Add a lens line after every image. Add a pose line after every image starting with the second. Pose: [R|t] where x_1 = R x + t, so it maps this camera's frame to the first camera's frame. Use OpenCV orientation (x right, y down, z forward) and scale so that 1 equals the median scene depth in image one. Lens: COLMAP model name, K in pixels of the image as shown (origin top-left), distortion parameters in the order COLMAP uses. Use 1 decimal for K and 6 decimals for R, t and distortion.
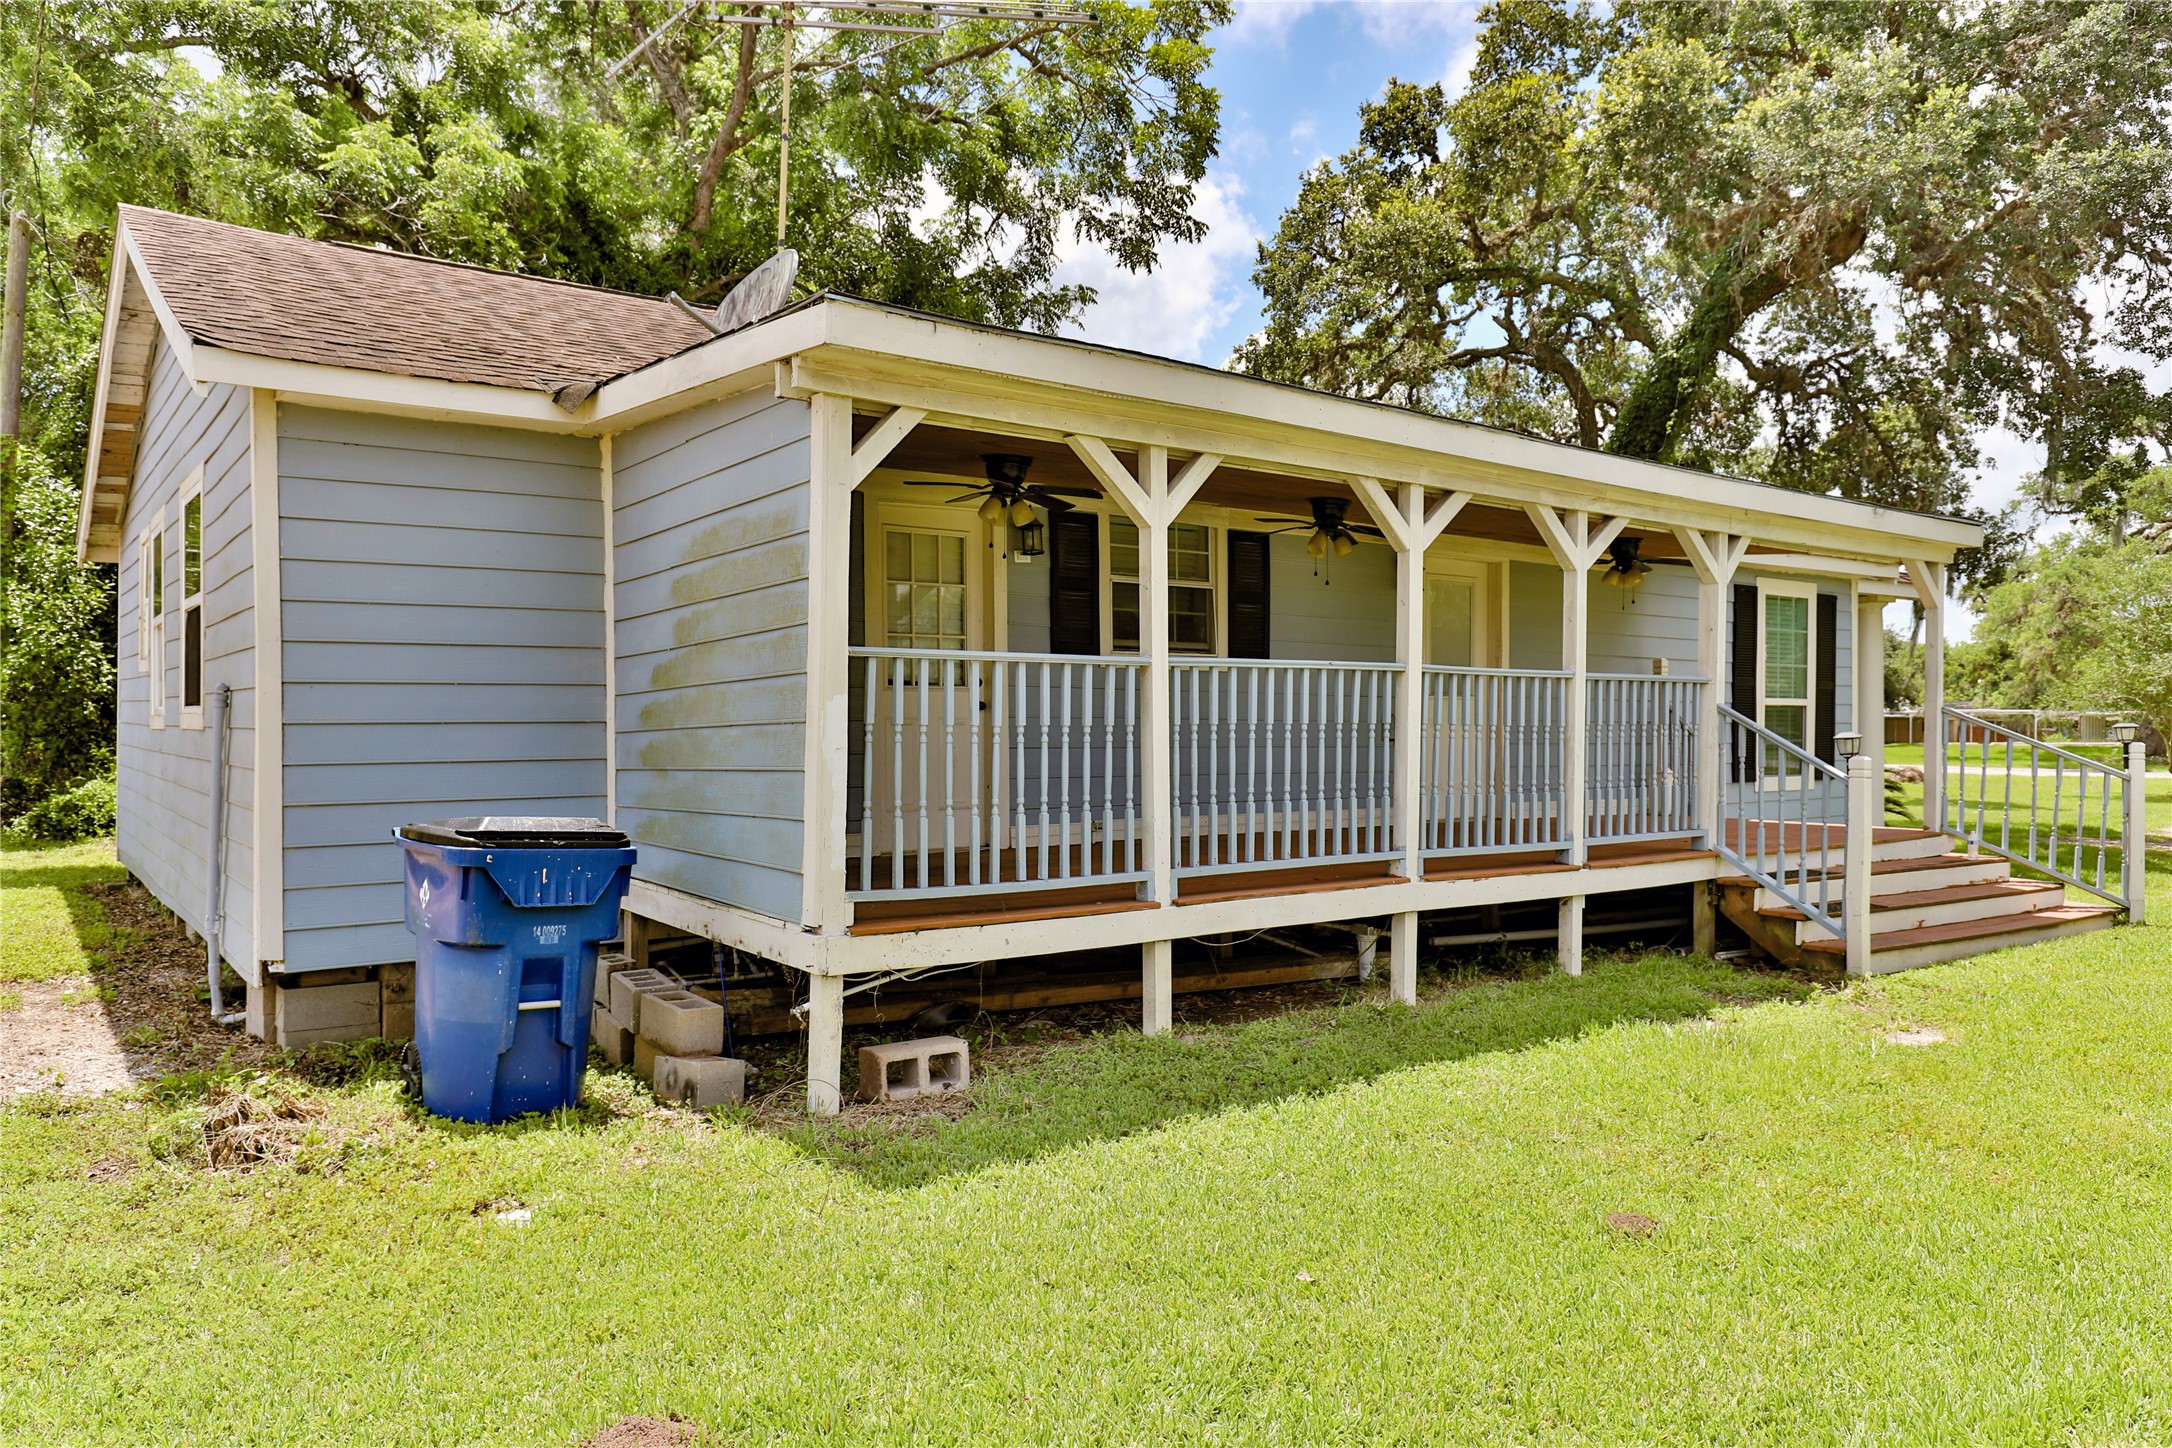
lens RADIAL K [[1460.3, 0, 1088.7], [0, 1460.3, 731.1], [0, 0, 1]] dist [0.006448, 0.001743]
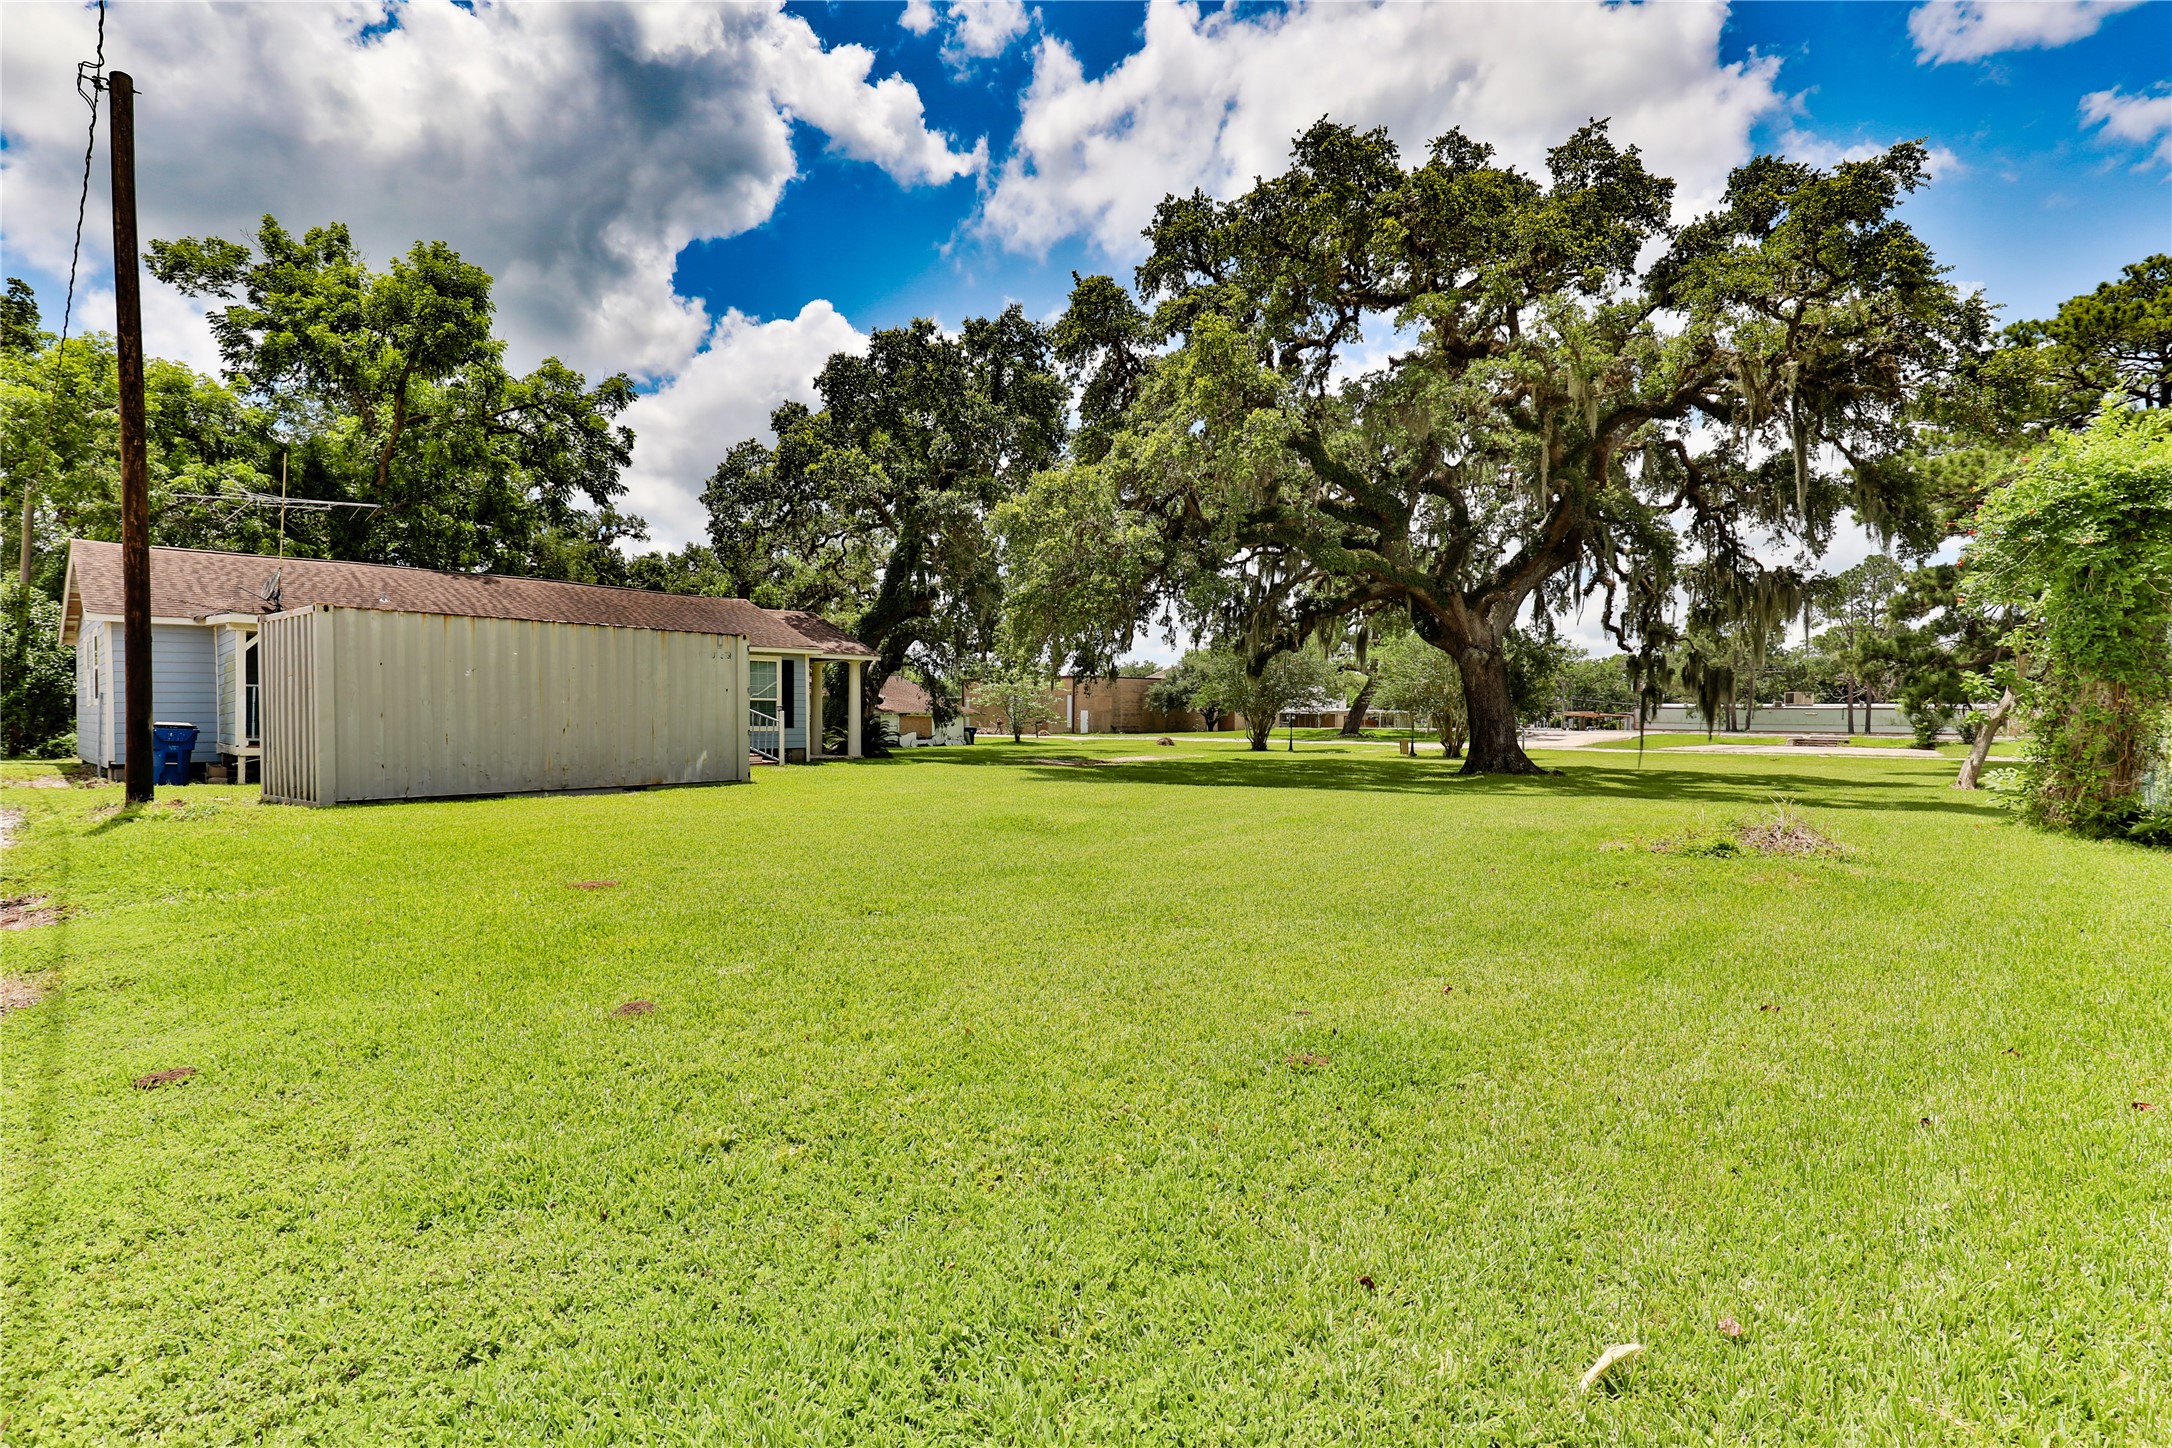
lens RADIAL K [[1038.5, 0, 1080.8], [0, 1038.5, 721.6], [0, 0, 1]] dist [-0.004436, -0.000567]
pose [[0.985493, -0.004406, 0.169657, 0.752181], [0.004488, 0.999990, -0.000105, 0.028687], [-0.169655, 0.000865, 0.985503, -1.067051]]
